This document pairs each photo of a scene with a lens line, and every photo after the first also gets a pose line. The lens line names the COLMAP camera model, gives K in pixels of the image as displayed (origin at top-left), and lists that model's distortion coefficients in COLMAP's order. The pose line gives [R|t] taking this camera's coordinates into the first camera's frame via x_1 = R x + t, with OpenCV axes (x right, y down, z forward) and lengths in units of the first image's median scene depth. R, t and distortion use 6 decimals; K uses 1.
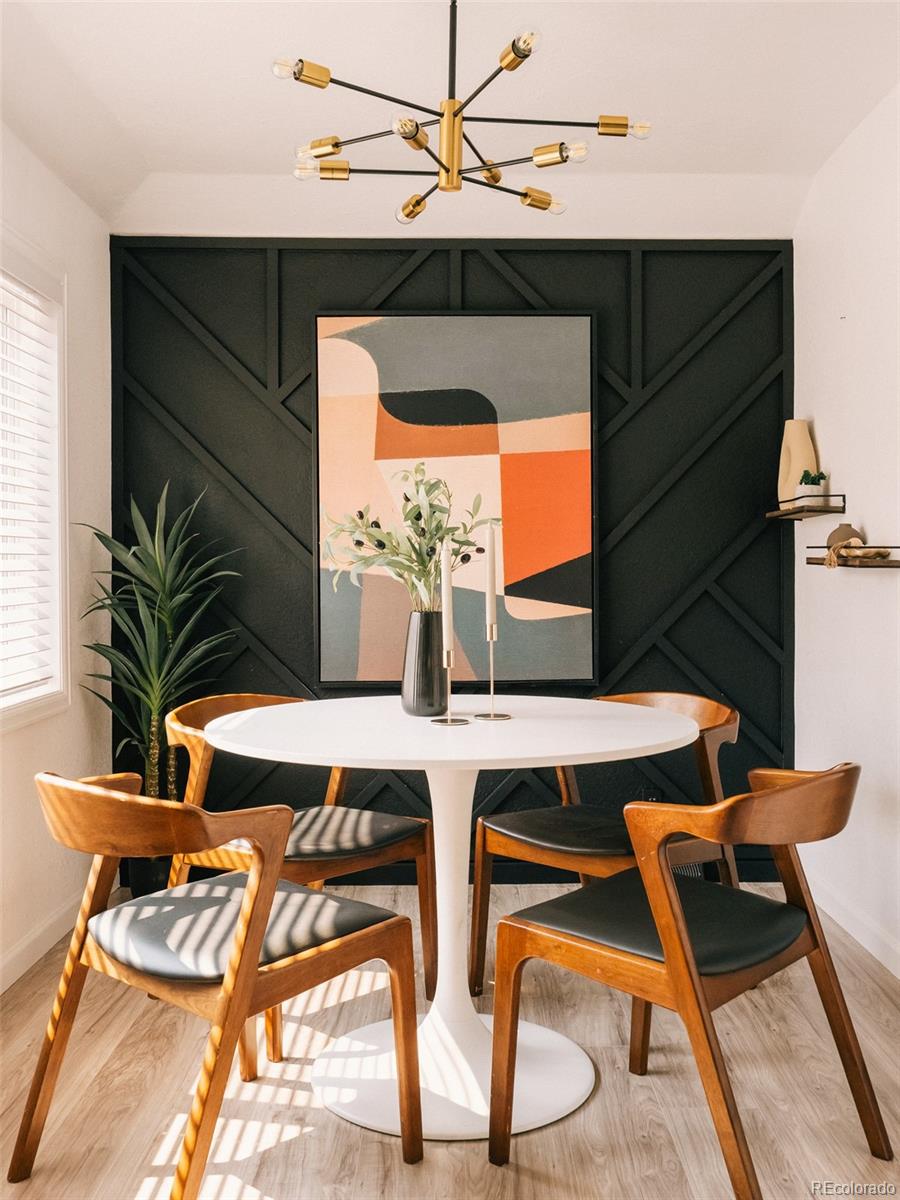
lens RADIAL K [[1107.1, 0, 449.5], [0, 1107.1, 589.6], [0, 0, 1]] dist [-0.011142, 0.000000]
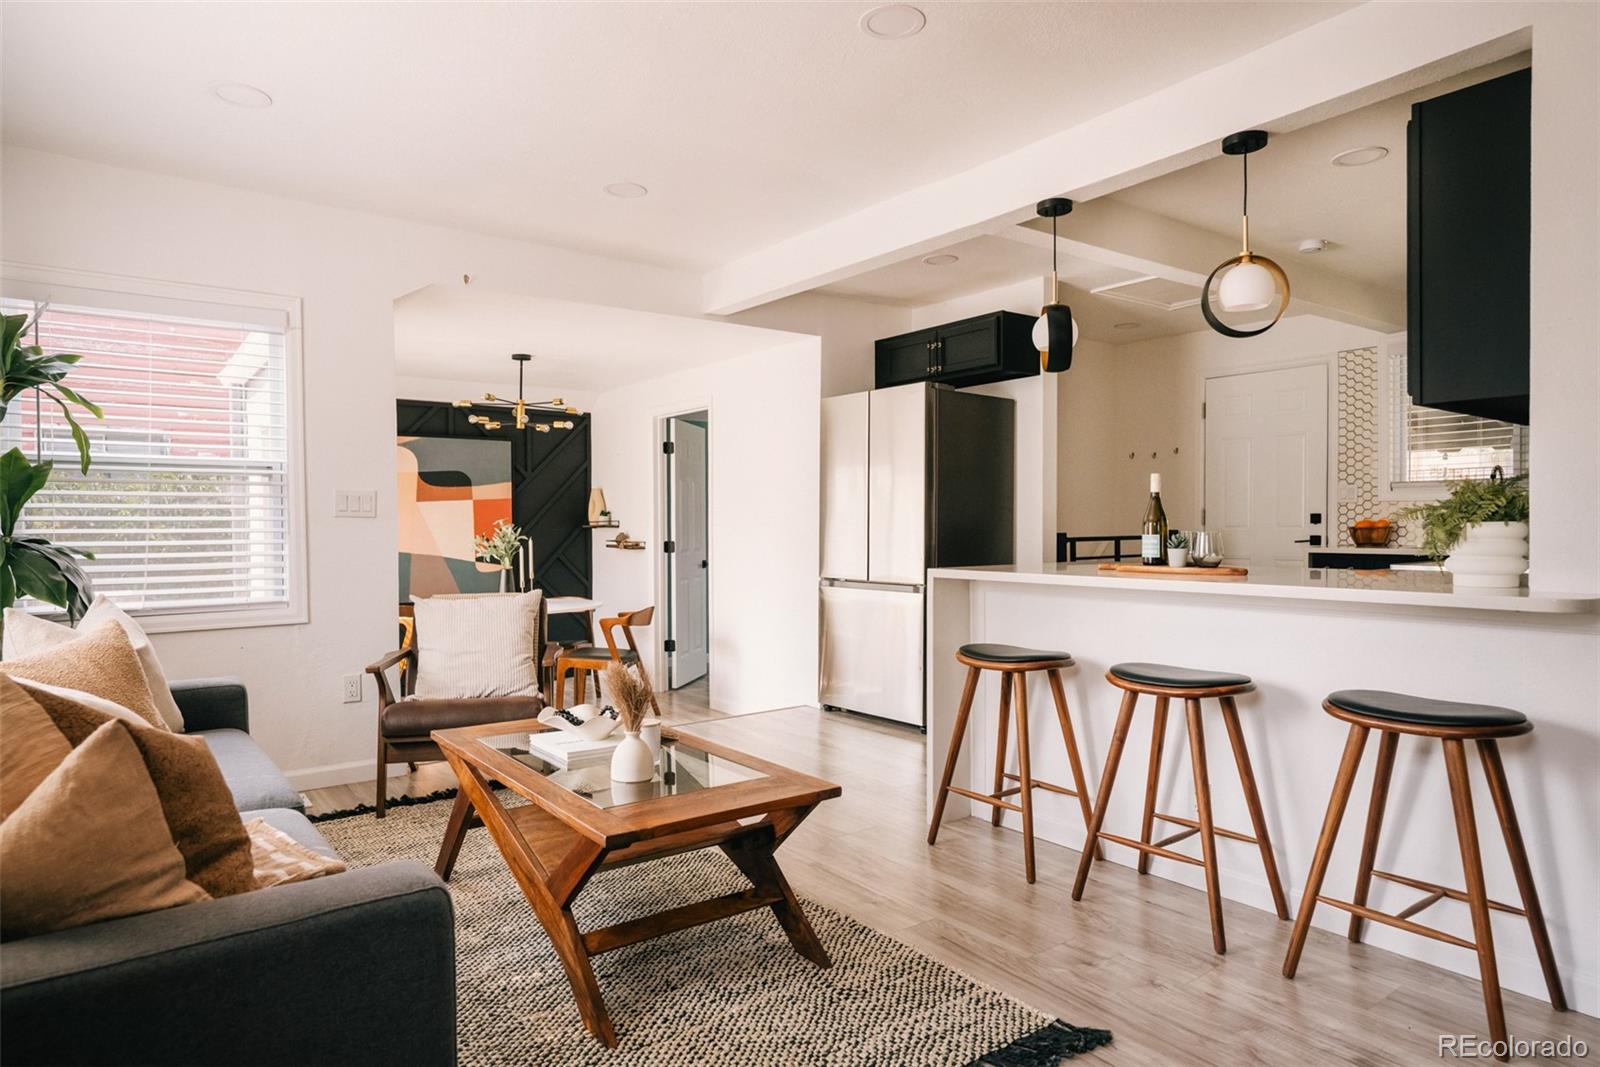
lens RADIAL K [[936.5, 0, 797.4], [0, 936.5, 539.0], [0, 0, 1]] dist [-0.022695, -0.000213]
pose [[0.798626, -0.012865, 0.601690, -0.579264], [0.014972, 0.999887, 0.001507, -0.034786], [-0.601642, 0.007805, 0.798728, -0.936837]]
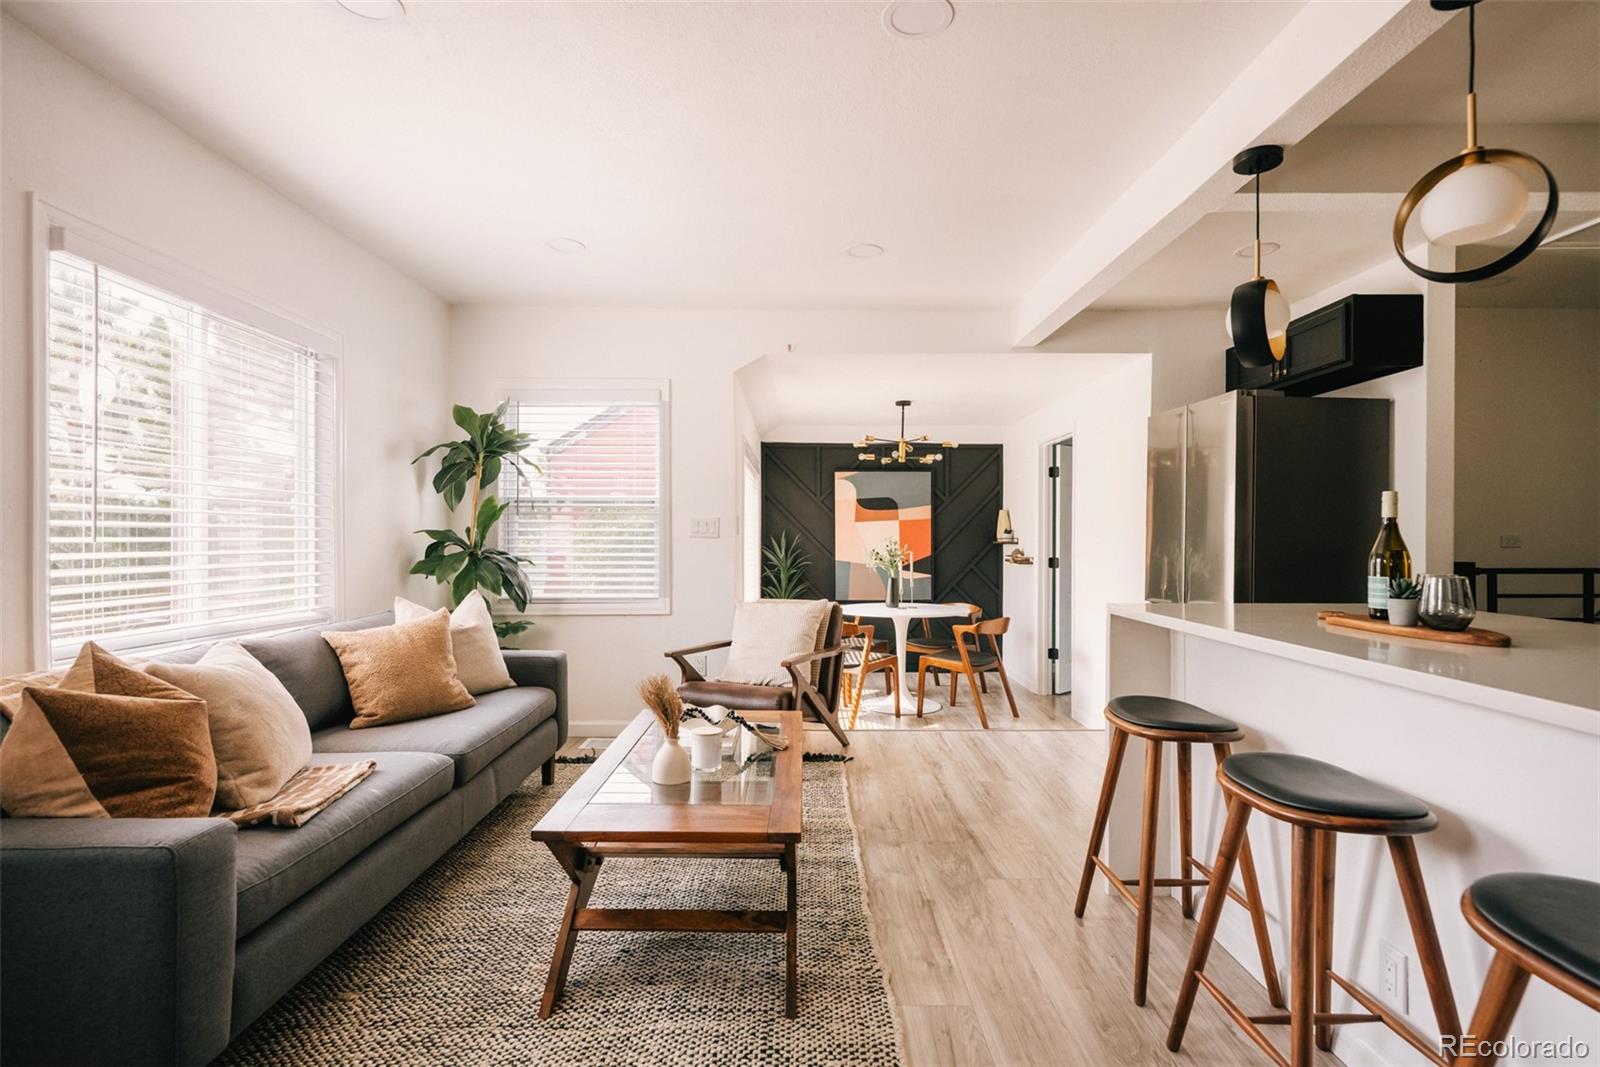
lens RADIAL K [[763.5, 0, 802.7], [0, 763.5, 532.4], [0, 0, 1]] dist [0.000694, 0.000595]
pose [[0.999959, 0.004017, 0.008061, -0.216413], [-0.003842, 0.999759, -0.021621, -0.048319], [-0.008146, 0.021589, 0.999734, -0.947657]]
